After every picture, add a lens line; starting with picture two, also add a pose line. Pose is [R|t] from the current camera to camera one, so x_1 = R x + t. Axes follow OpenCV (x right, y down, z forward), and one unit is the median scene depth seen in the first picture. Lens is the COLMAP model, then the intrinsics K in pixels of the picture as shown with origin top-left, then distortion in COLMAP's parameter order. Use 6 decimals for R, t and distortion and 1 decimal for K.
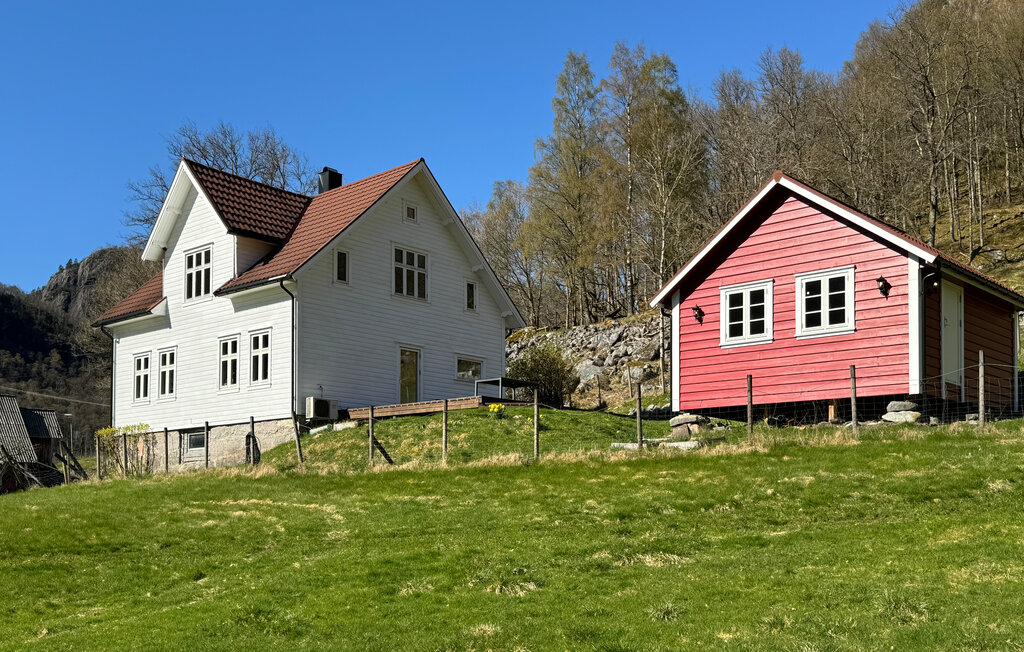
lens RADIAL K [[1042.1, 0, 512.0], [0, 1042.1, 326.0], [0, 0, 1]] dist [0.073652, -0.002686]
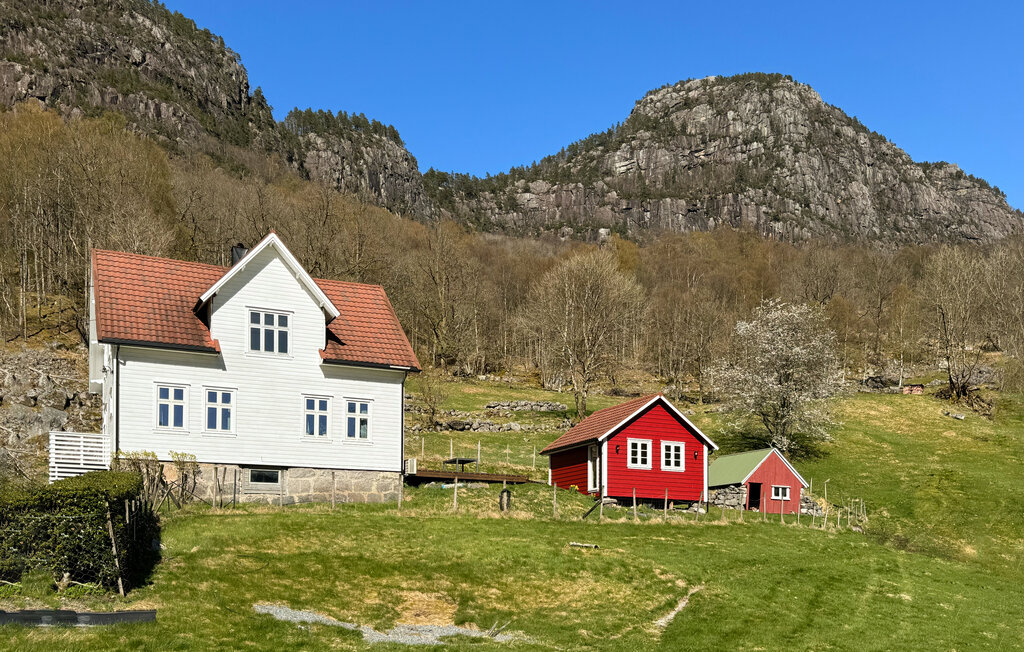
lens RADIAL K [[1033.0, 0, 512.0], [0, 1033.0, 326.0], [0, 0, 1]] dist [0.012097, -0.000571]
pose [[0.352351, 0.256587, 0.900006, -1.660829], [-0.130122, 0.965772, -0.224394, 0.221108], [-0.926778, -0.038045, 0.373679, 0.433520]]
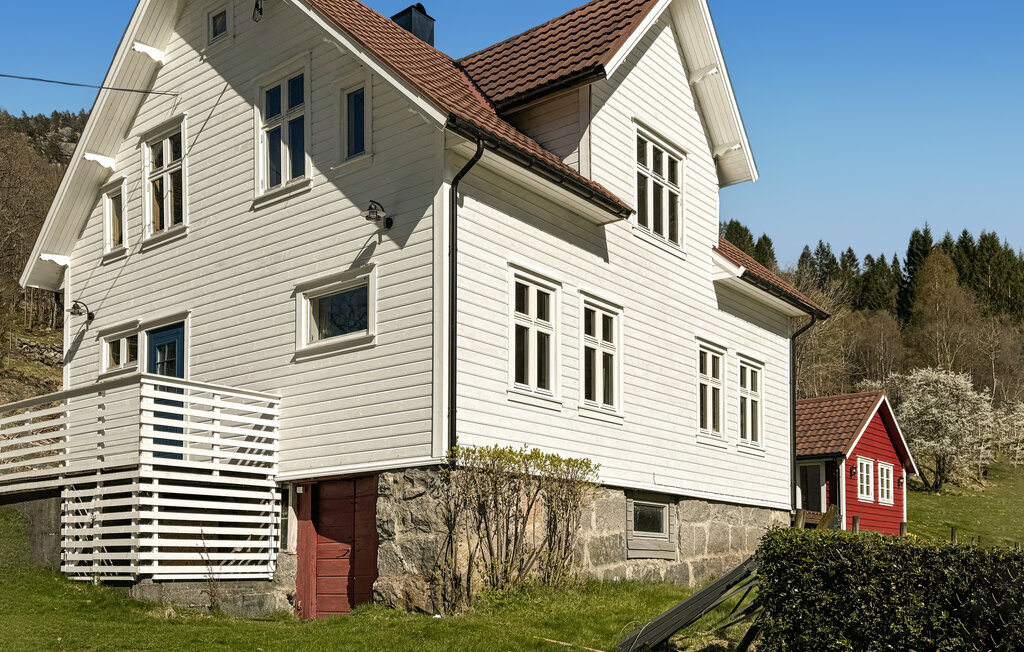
lens RADIAL K [[1042.1, 0, 512.0], [0, 1042.1, 326.0], [0, 0, 1]] dist [0.073652, -0.002686]
pose [[-0.097478, 0.265820, 0.959082, -1.035189], [-0.118162, 0.953764, -0.276355, 0.217941], [-0.988198, -0.140266, -0.061561, 1.451060]]
